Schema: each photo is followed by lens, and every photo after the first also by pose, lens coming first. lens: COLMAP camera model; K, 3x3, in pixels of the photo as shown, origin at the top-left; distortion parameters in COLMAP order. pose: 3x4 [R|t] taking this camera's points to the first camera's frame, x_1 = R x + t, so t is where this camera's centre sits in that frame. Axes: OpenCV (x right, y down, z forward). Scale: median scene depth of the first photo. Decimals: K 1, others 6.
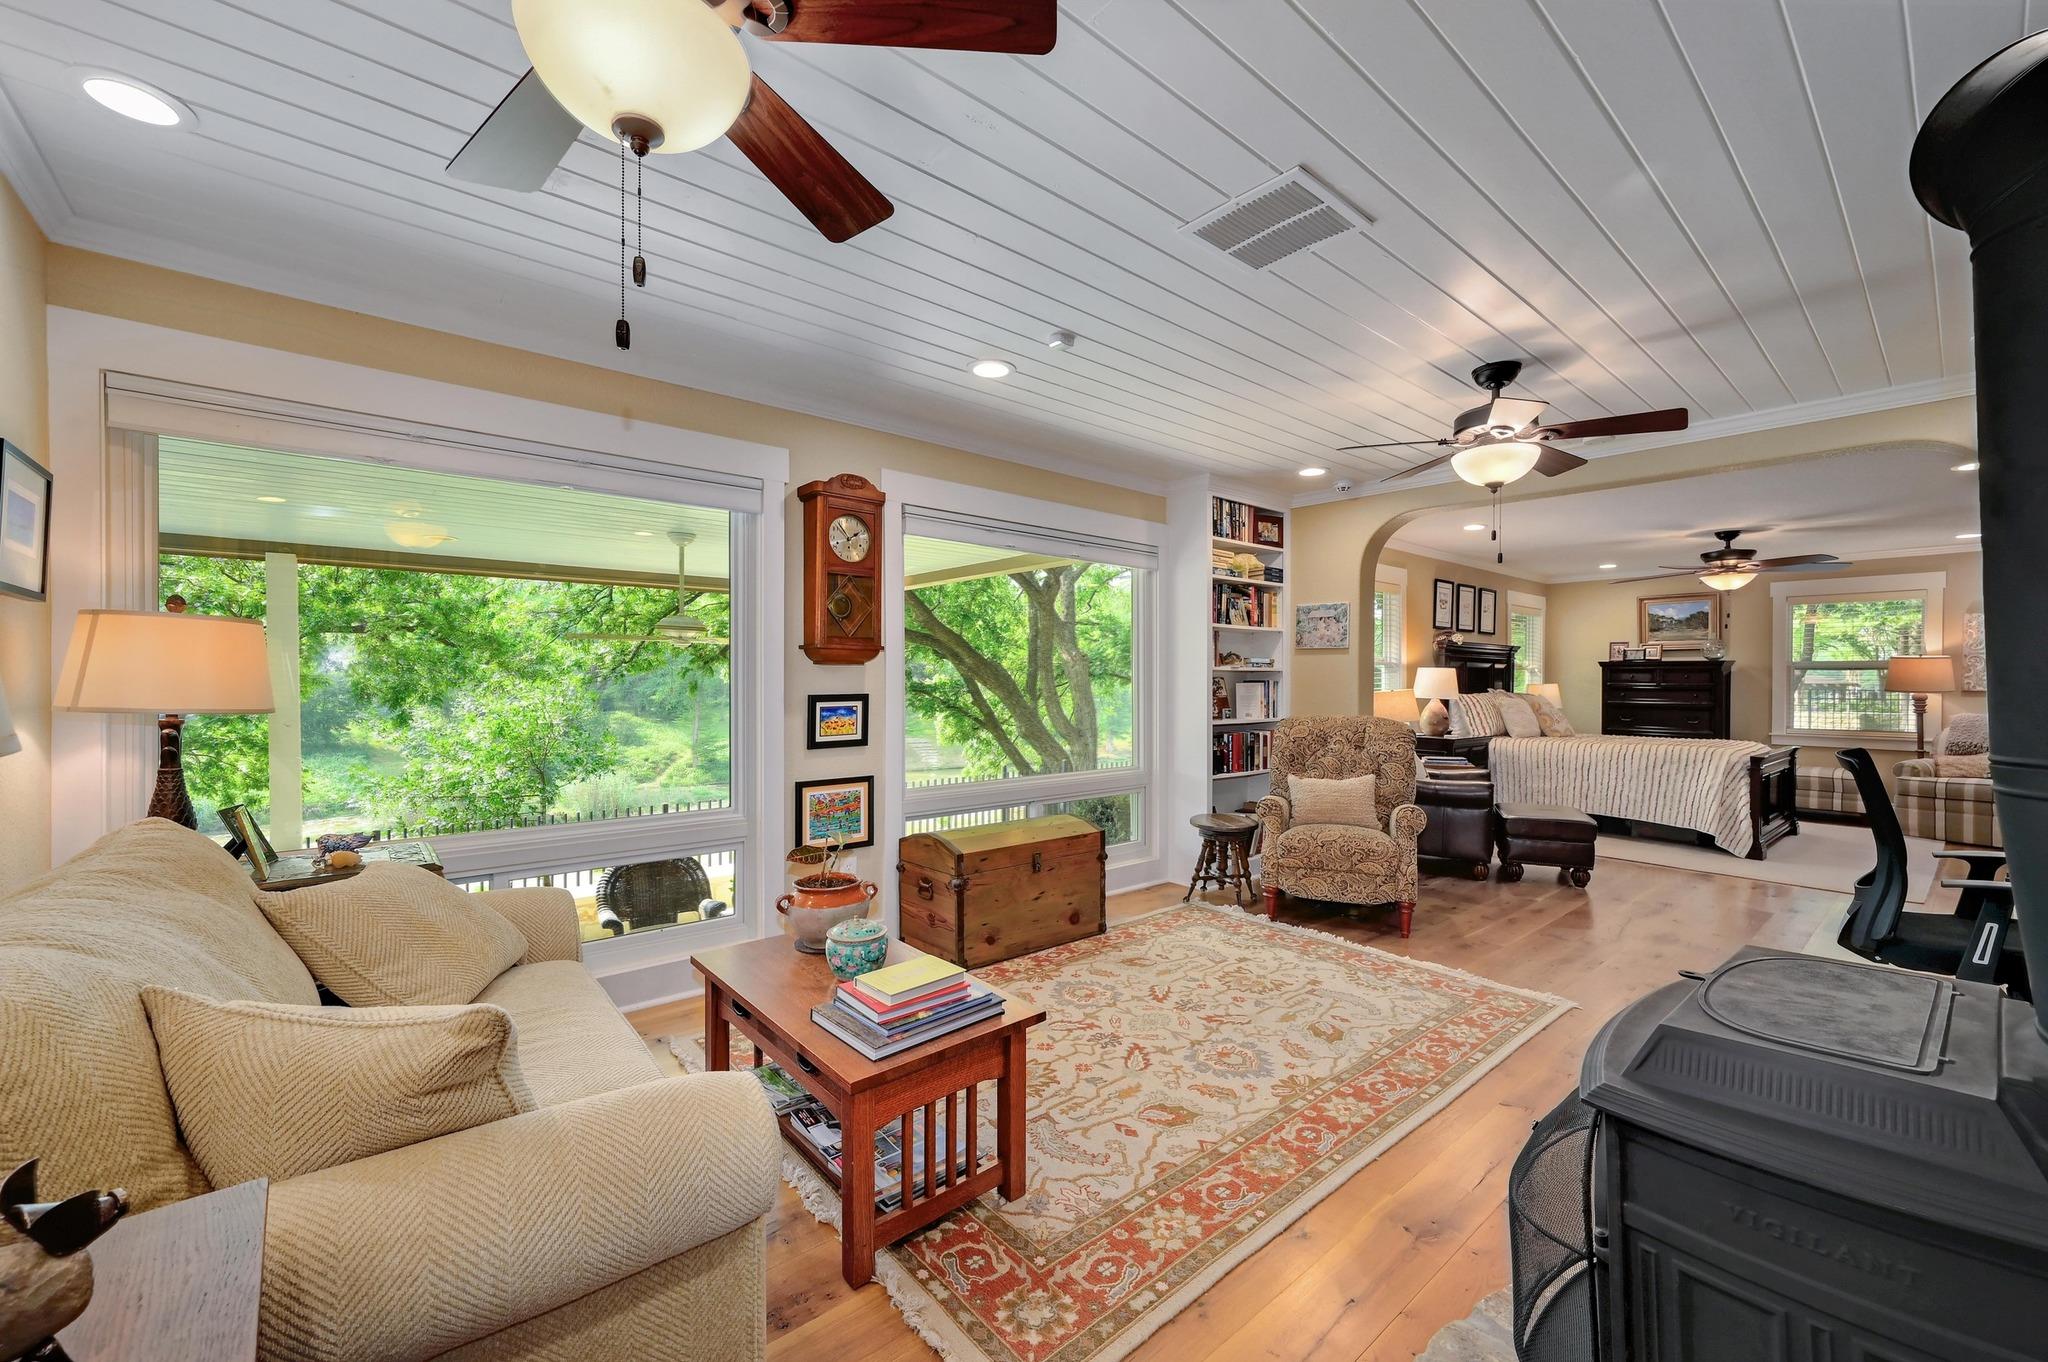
lens RADIAL K [[822.0, 0, 1023.2], [0, 822.0, 683.3], [0, 0, 1]] dist [-0.002110, -0.000032]
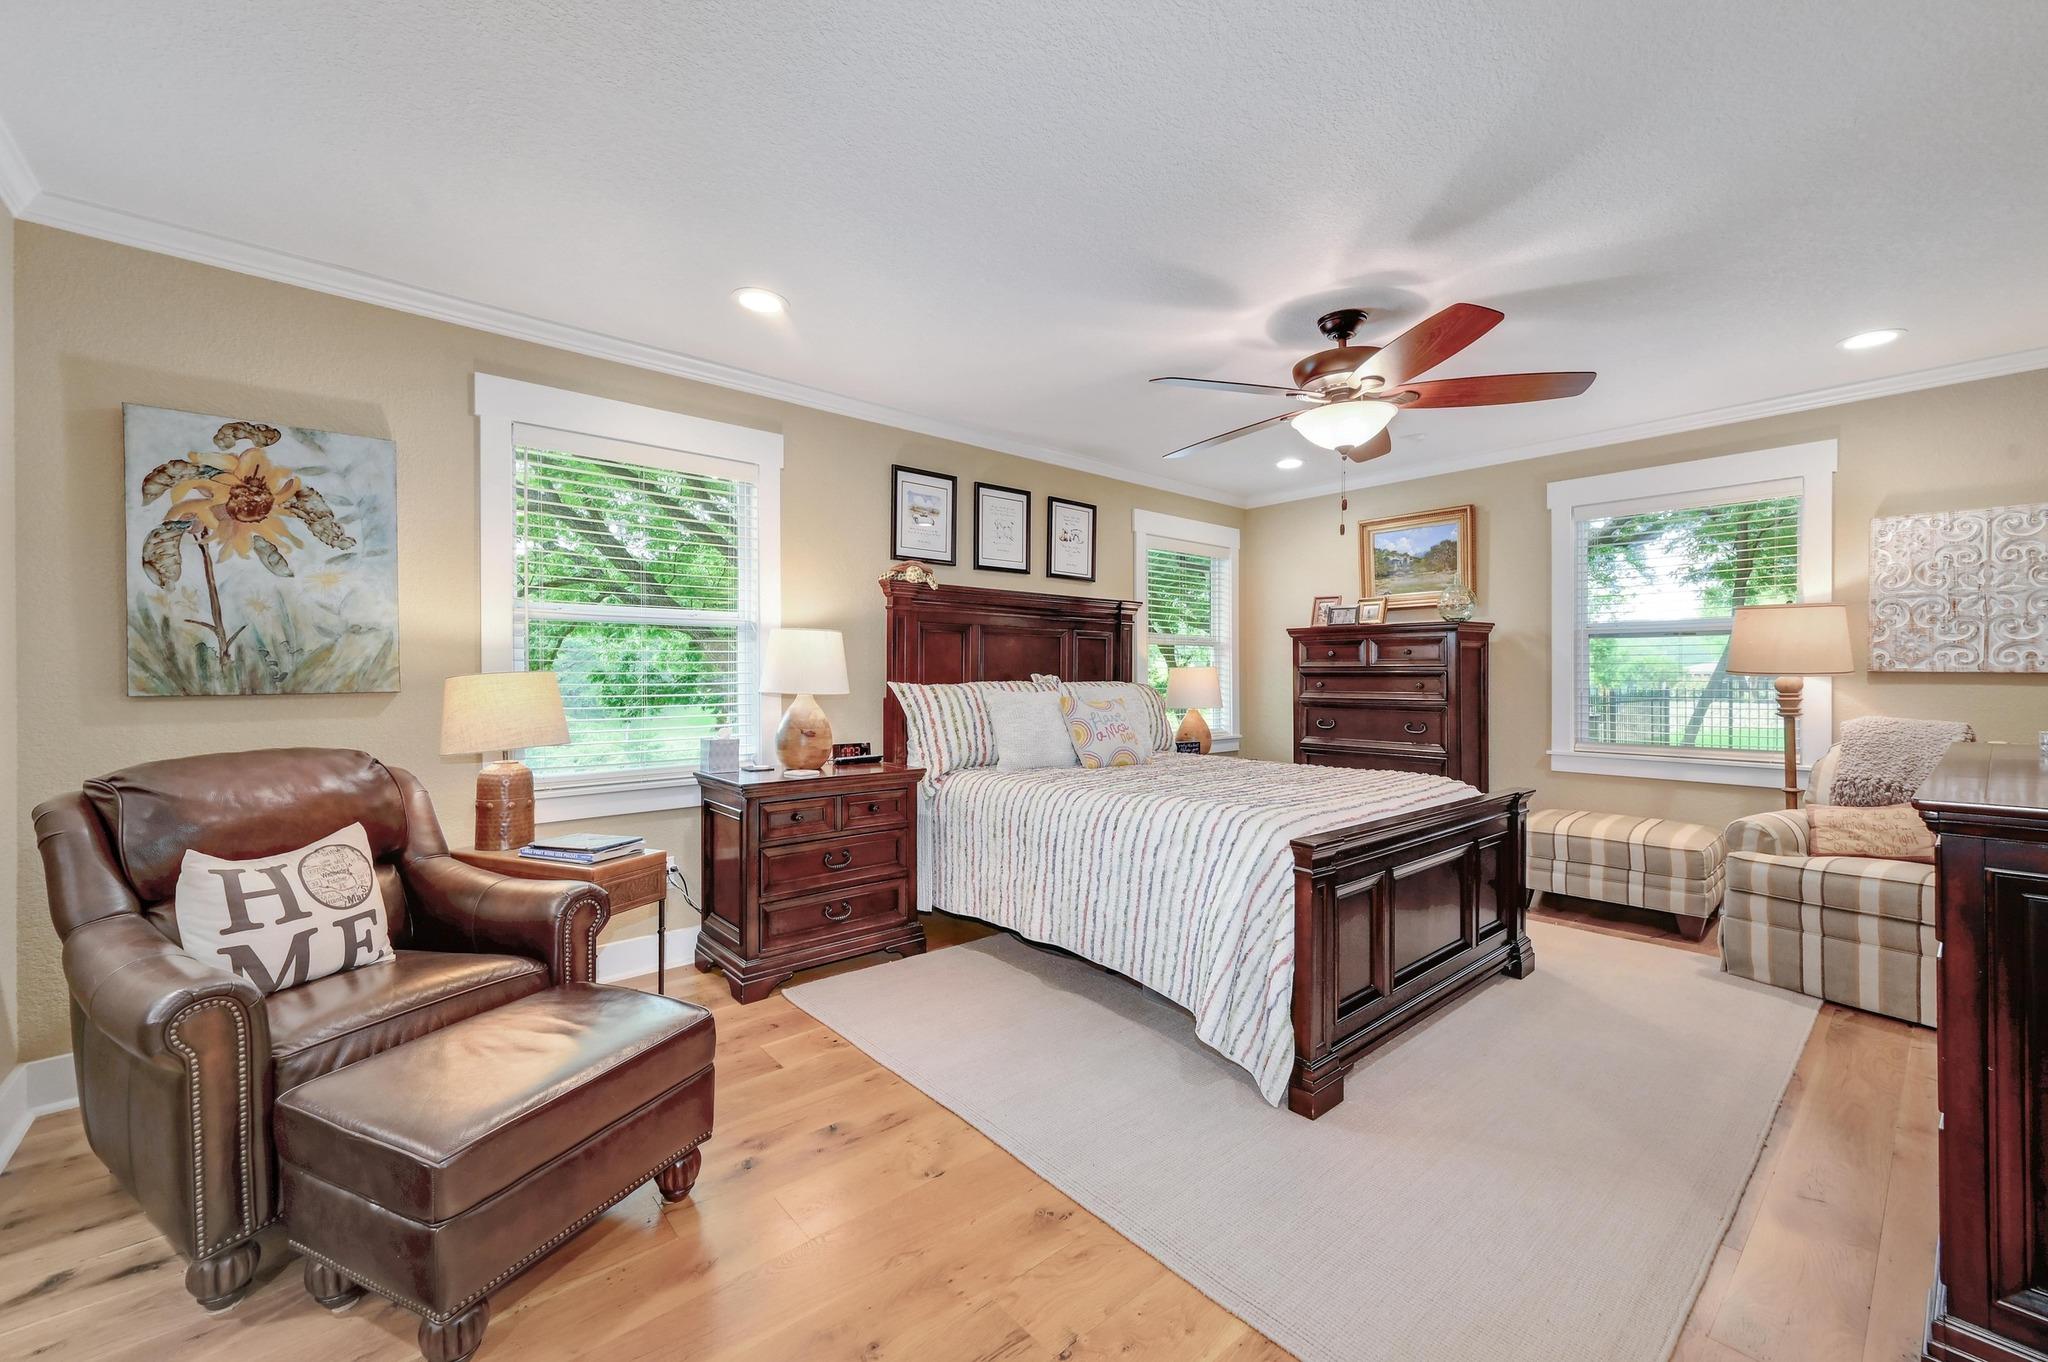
lens RADIAL K [[822.0, 0, 1023.2], [0, 822.0, 683.3], [0, 0, 1]] dist [-0.002110, -0.000032]
pose [[0.999654, -0.005303, 0.025778, 0.602231], [0.005144, 0.999967, 0.006252, 0.010226], [-0.025810, -0.006117, 0.999648, 0.500126]]
